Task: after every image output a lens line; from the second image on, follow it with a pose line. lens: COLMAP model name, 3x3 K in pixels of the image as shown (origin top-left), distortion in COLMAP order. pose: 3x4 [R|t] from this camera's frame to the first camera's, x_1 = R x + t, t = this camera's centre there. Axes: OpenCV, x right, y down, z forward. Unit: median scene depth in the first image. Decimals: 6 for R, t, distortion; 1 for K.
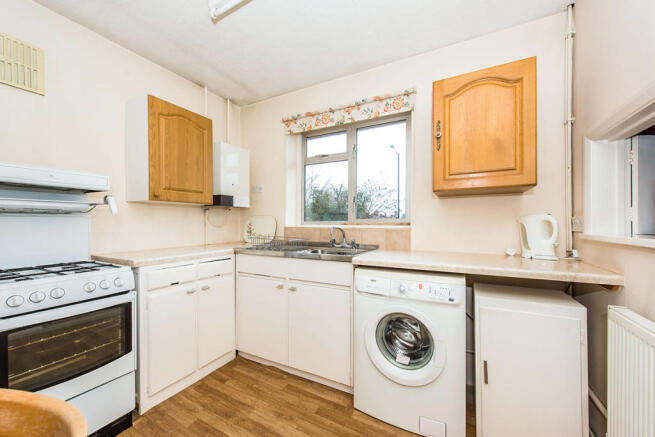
lens RADIAL K [[260.0, 0, 327.6], [0, 260.0, 225.6], [0, 0, 1]] dist [-0.000570, -0.000459]
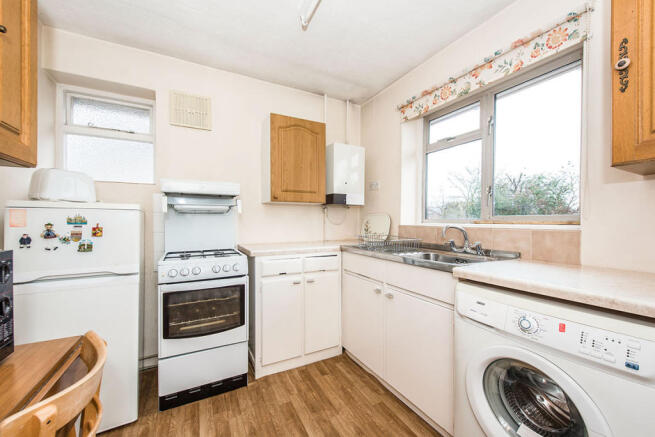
lens RADIAL K [[258.8, 0, 328.1], [0, 258.8, 222.9], [0, 0, 1]] dist [0.001392, -0.003067]
pose [[0.821897, 0.006758, -0.569596, 0.181787], [-0.008477, 0.999964, -0.000368, -0.000659], [0.569573, 0.005130, 0.821925, 0.149835]]
